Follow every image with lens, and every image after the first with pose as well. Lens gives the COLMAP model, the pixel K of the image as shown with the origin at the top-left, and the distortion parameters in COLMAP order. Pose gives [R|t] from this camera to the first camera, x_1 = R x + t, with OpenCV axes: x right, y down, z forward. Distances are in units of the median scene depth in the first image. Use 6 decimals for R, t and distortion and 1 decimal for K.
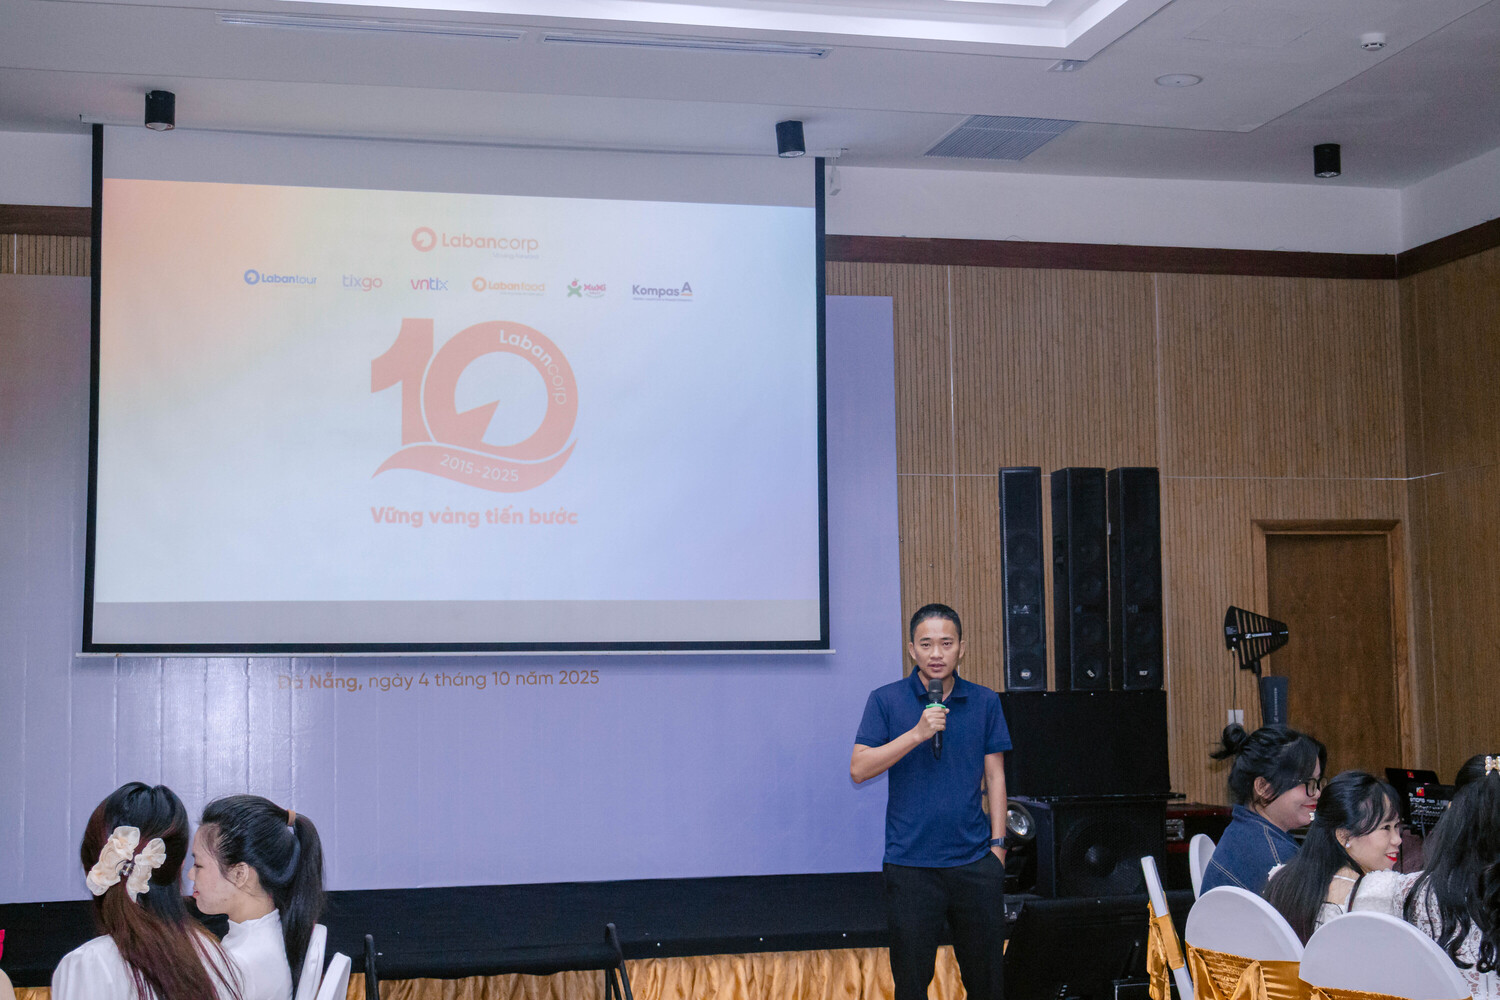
lens RADIAL K [[2244.5, 0, 748.3], [0, 2244.5, 498.8], [0, 0, 1]] dist [-0.032733, 0.000000]
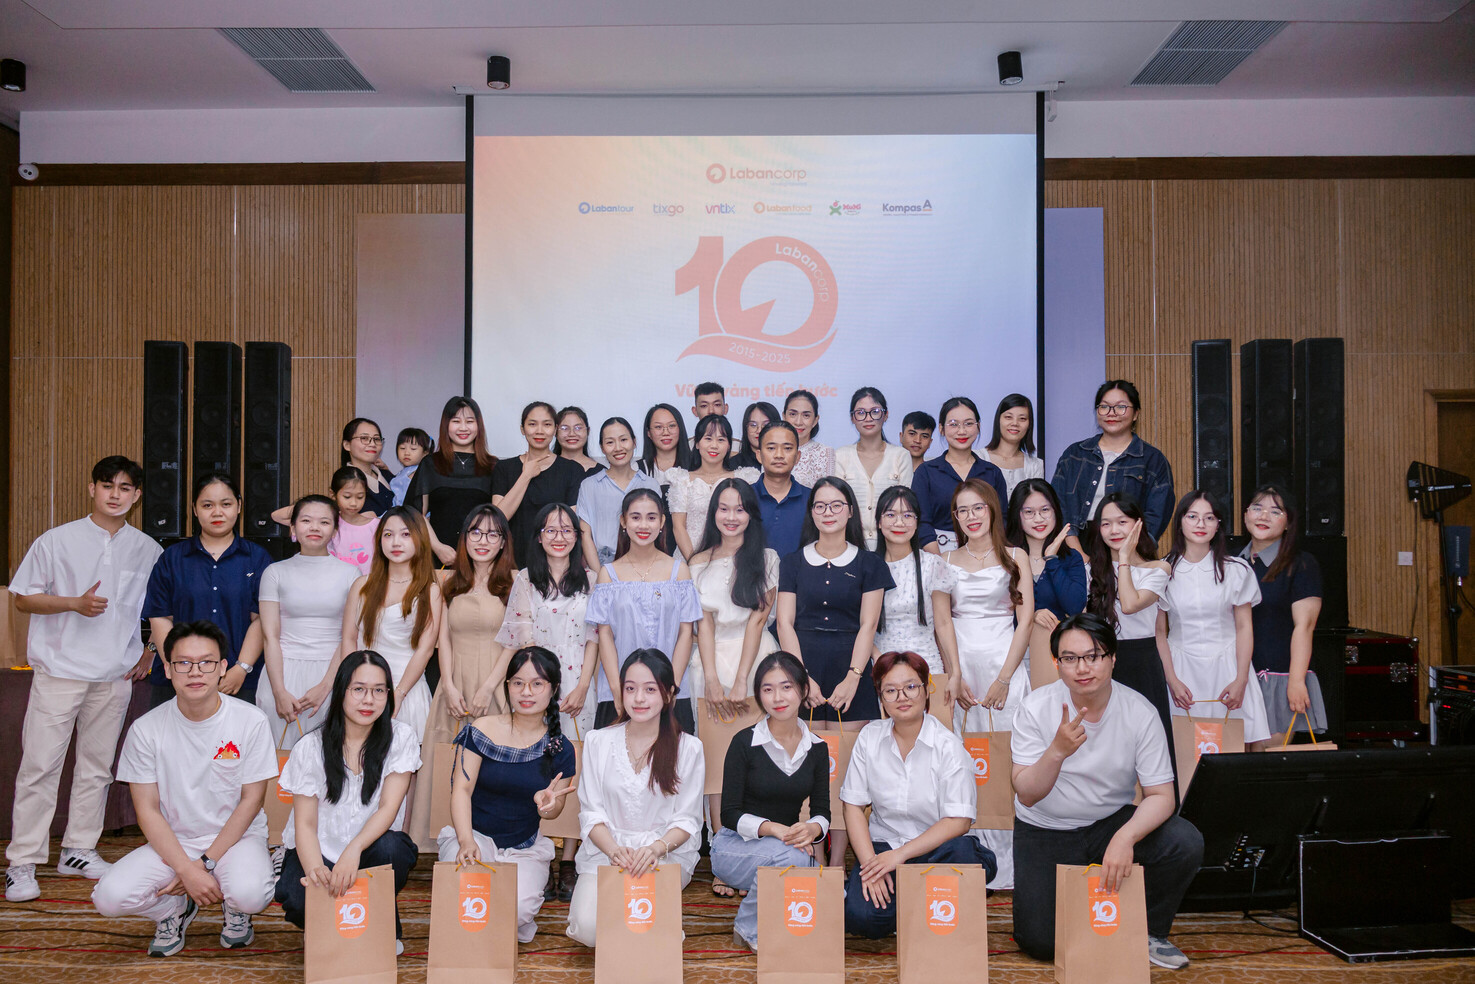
lens RADIAL K [[1234.7, 0, 734.3], [0, 1234.7, 492.2], [0, 0, 1]] dist [0.003863, -0.030438]
pose [[0.967420, 0.007176, -0.253077, 0.043829], [0.008672, 0.998072, 0.061452, 0.021740], [0.253030, -0.061645, 0.965493, 0.313405]]
